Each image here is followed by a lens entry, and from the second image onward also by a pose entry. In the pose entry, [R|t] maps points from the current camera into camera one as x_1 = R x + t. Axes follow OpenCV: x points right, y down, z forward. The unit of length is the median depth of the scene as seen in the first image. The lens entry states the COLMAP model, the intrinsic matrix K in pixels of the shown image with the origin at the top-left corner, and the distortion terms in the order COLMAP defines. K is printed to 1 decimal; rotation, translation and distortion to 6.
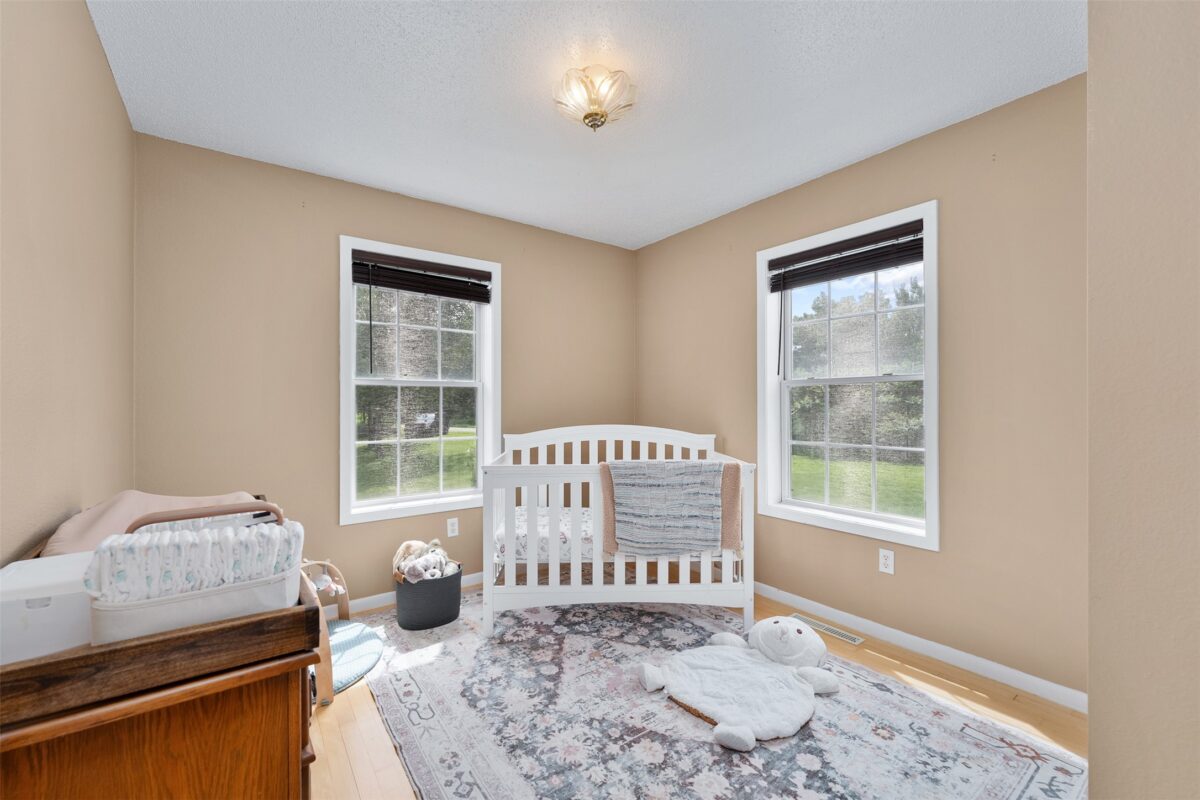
lens RADIAL K [[490.2, 0, 595.8], [0, 490.2, 401.5], [0, 0, 1]] dist [-0.000011, -0.000117]
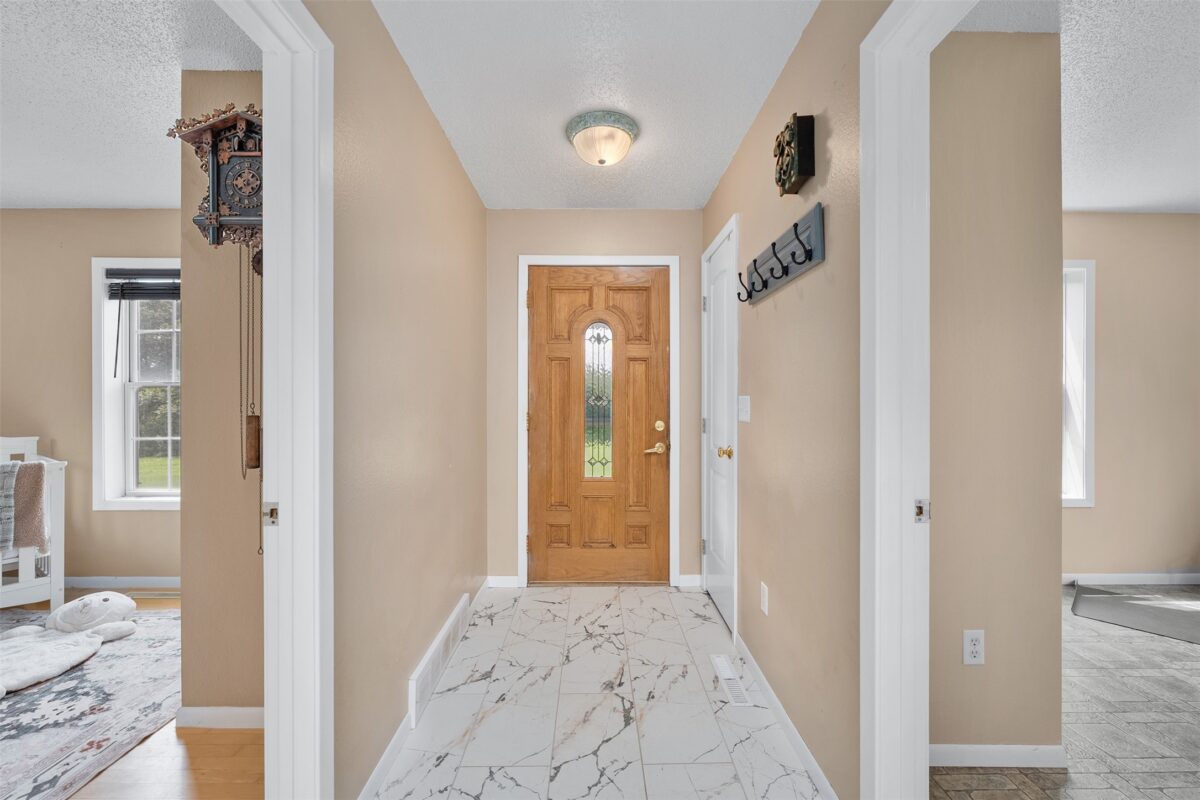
lens RADIAL K [[490.2, 0, 595.8], [0, 490.2, 401.5], [0, 0, 1]] dist [-0.000011, -0.000117]
pose [[0.579831, -0.000246, 0.814737, 0.141500], [-0.005575, 0.999975, 0.004270, -0.016740], [-0.814718, -0.007018, 0.579815, -0.635212]]
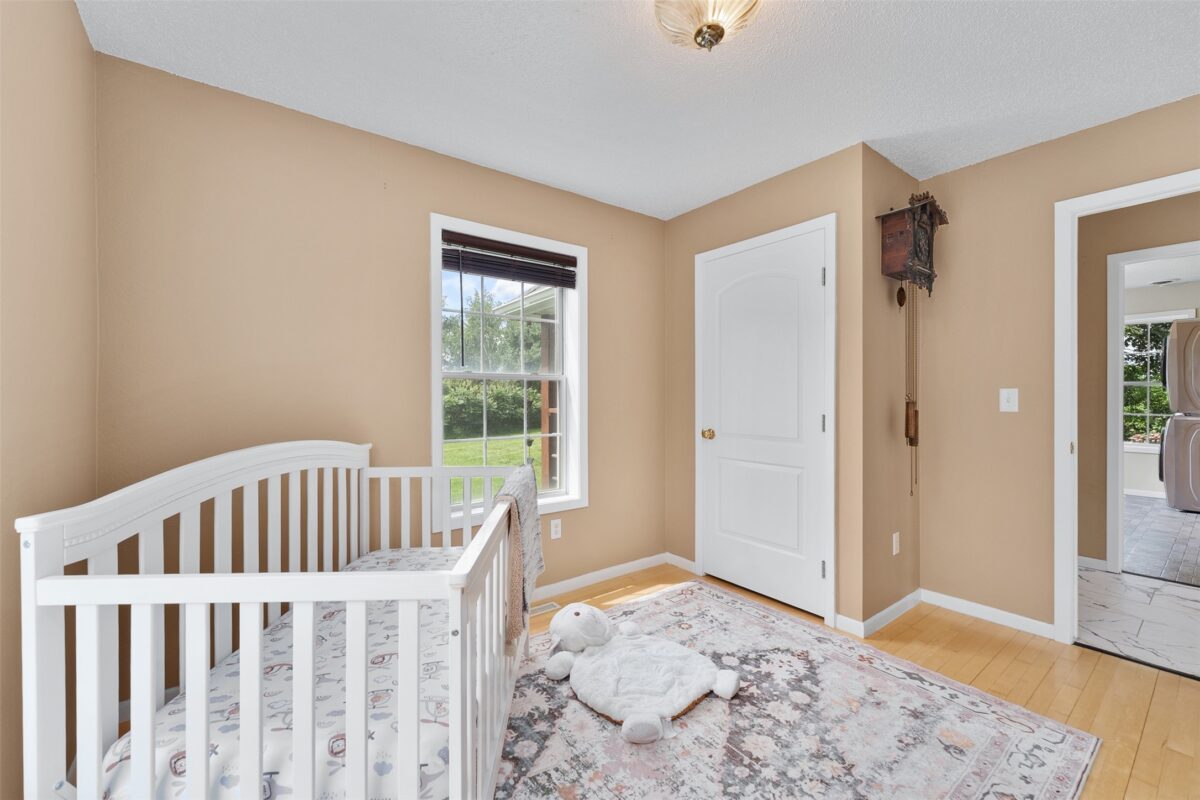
lens RADIAL K [[482.2, 0, 597.5], [0, 482.2, 396.0], [0, 0, 1]] dist [-0.000600, -0.000588]
pose [[-0.015879, 0.002393, 0.999871, -0.654536], [-0.000225, 0.999997, -0.002396, 0.002395], [-0.999874, -0.000263, -0.015879, 1.012081]]
